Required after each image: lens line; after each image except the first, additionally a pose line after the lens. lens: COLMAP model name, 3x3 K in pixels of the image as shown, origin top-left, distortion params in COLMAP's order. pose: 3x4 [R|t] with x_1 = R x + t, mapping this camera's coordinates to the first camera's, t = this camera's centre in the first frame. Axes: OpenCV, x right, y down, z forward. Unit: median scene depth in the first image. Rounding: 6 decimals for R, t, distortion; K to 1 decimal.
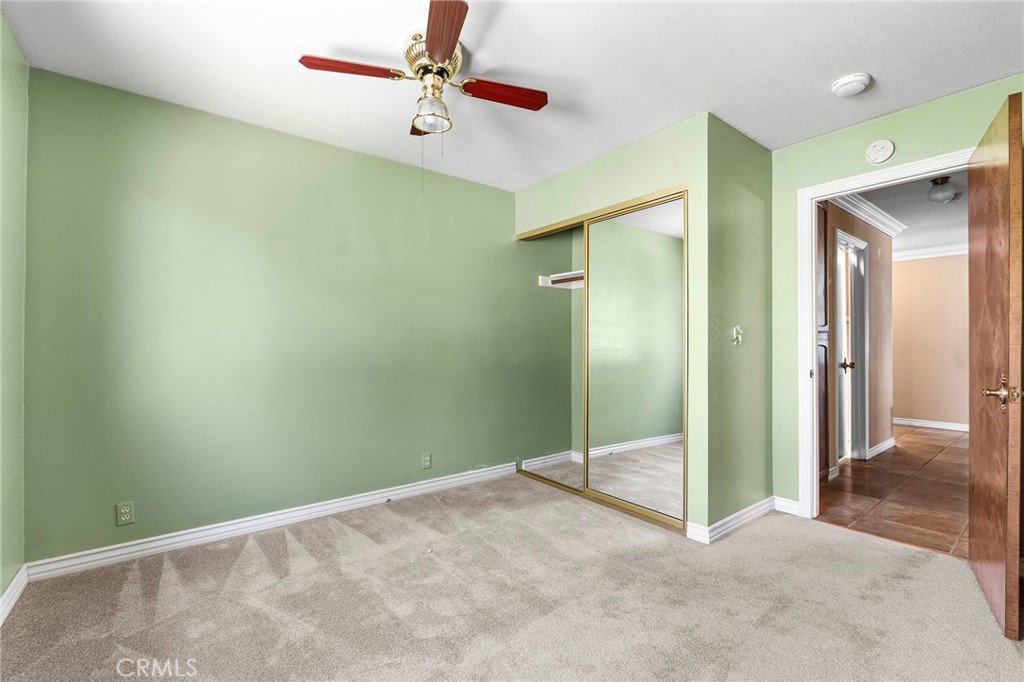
lens RADIAL K [[444.4, 0, 513.3], [0, 444.4, 342.6], [0, 0, 1]] dist [-0.004518, -0.000031]
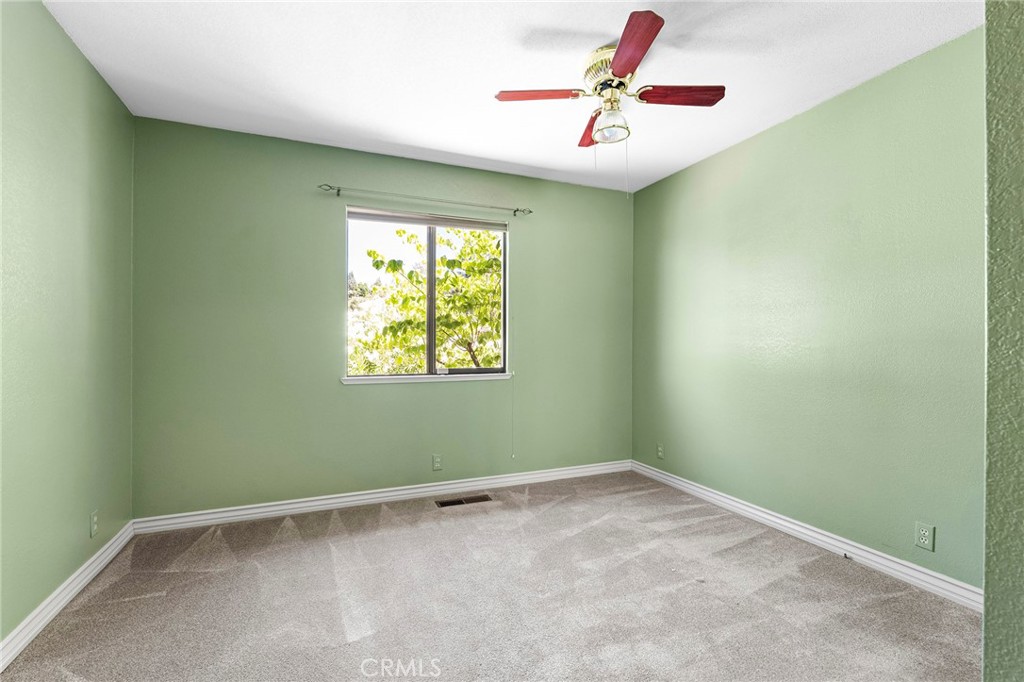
lens RADIAL K [[444.4, 0, 512.3], [0, 444.4, 342.6], [0, 0, 1]] dist [-0.004518, -0.000031]
pose [[-0.251191, 0.000980, -0.967937, 0.722099], [0.006155, 0.999981, -0.000585, -0.002046], [0.967918, -0.006104, -0.251192, 0.825704]]
